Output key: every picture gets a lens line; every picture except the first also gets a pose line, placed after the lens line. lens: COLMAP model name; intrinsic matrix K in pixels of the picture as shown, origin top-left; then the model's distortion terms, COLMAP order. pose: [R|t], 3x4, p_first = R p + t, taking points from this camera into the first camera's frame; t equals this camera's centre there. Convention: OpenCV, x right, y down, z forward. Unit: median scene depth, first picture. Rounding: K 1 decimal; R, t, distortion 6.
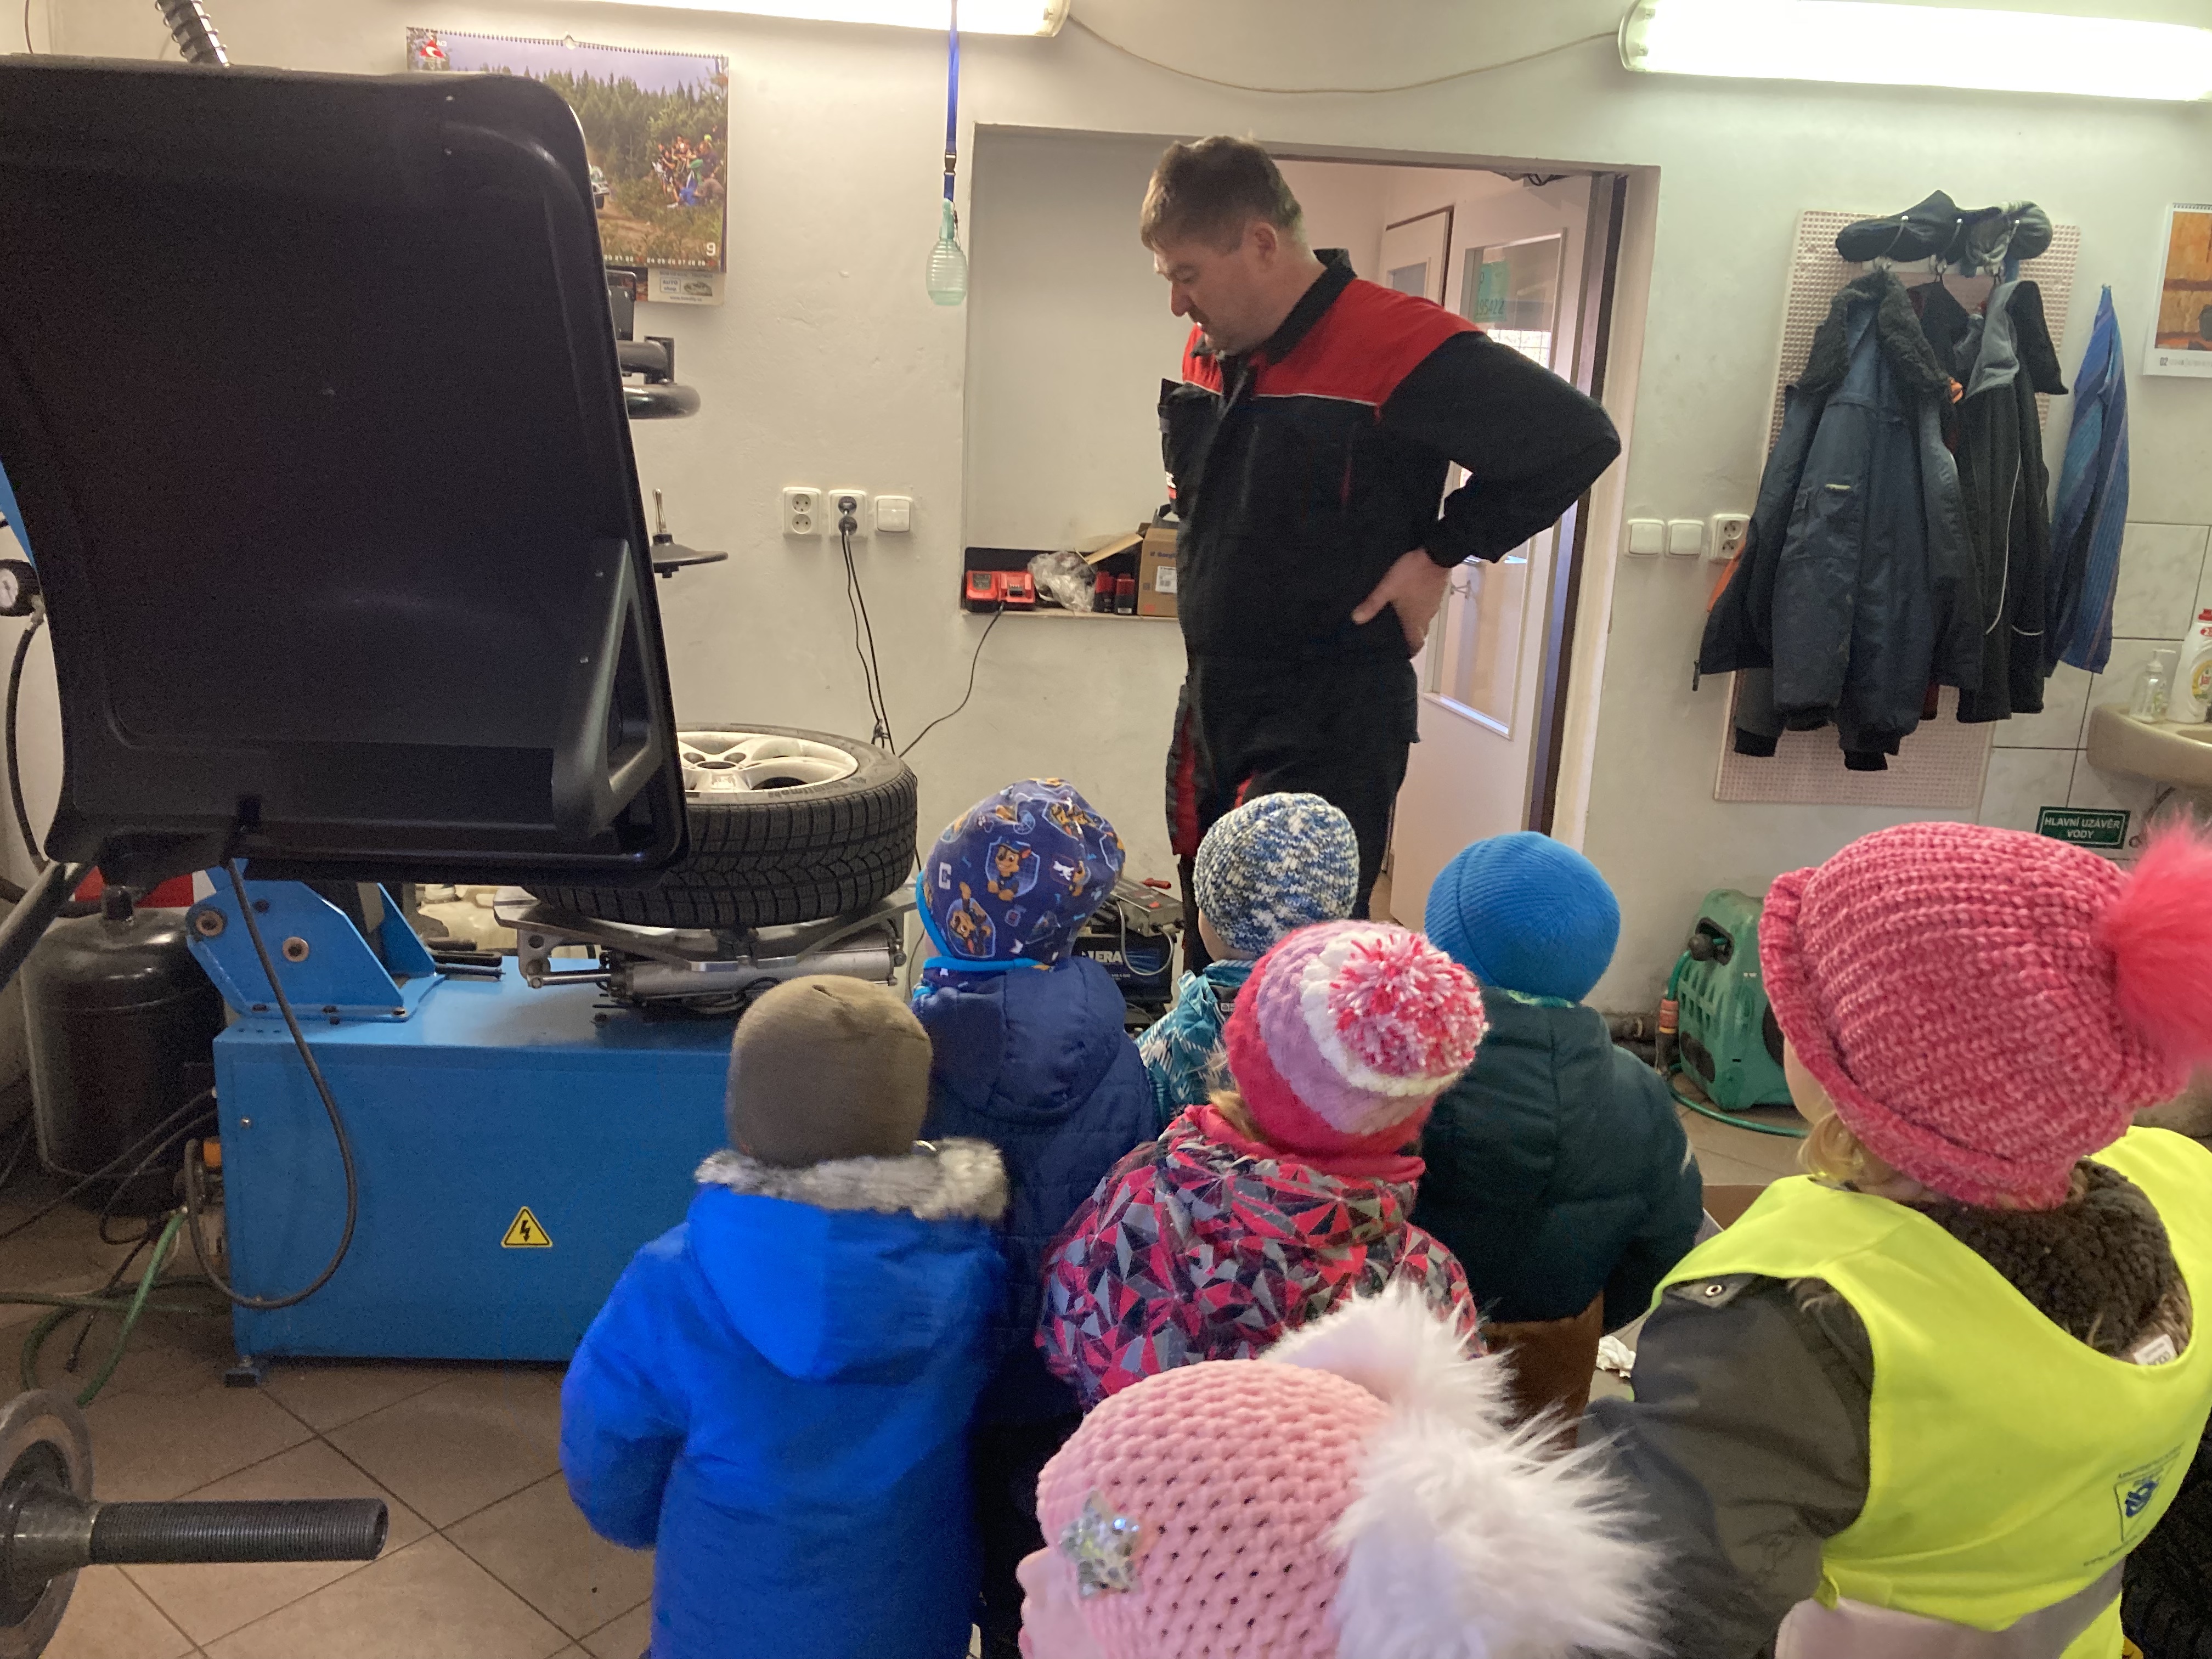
lens RADIAL K [[1746.6, 0, 1106.0], [0, 1746.6, 829.5], [0, 0, 1]] dist [0.039950, -0.005689]
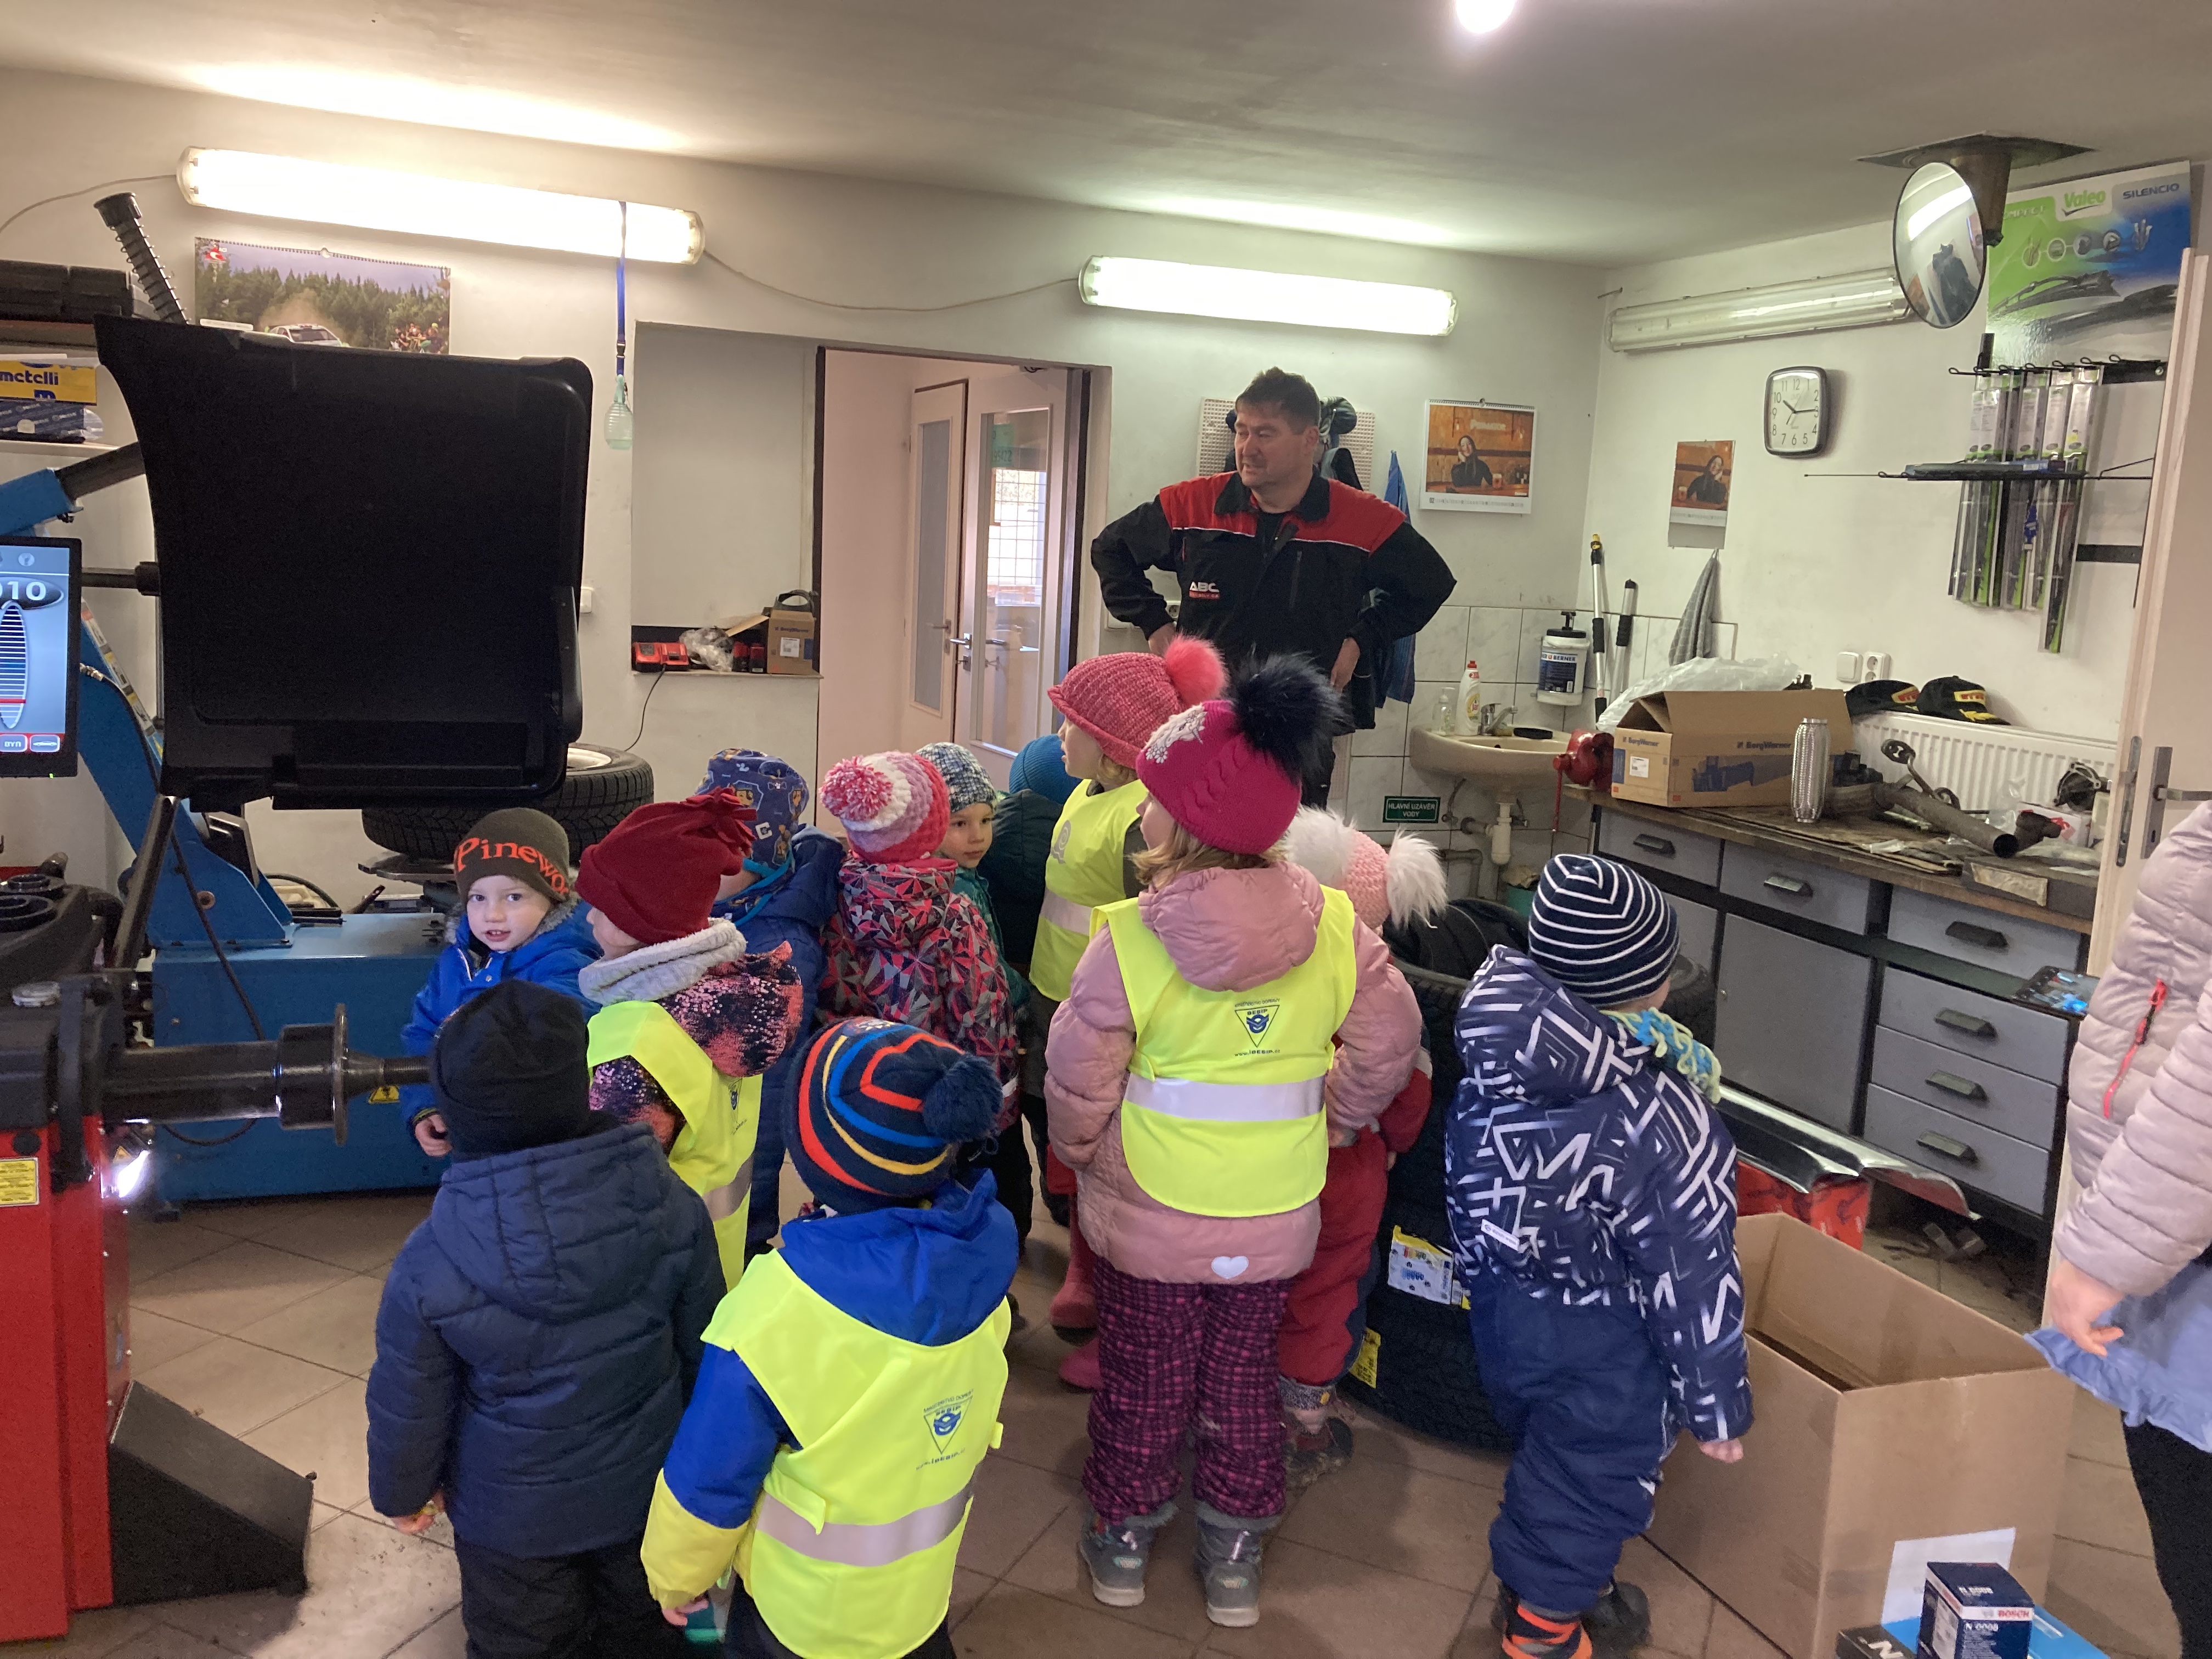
lens RADIAL K [[1855.4, 0, 1106.0], [0, 1855.4, 829.5], [0, 0, 1]] dist [0.069238, -0.008305]
pose [[0.960290, -0.040593, 0.276034, -0.133212], [0.057694, 0.996867, -0.054114, 0.092674], [-0.272972, 0.067891, 0.959623, -0.458265]]
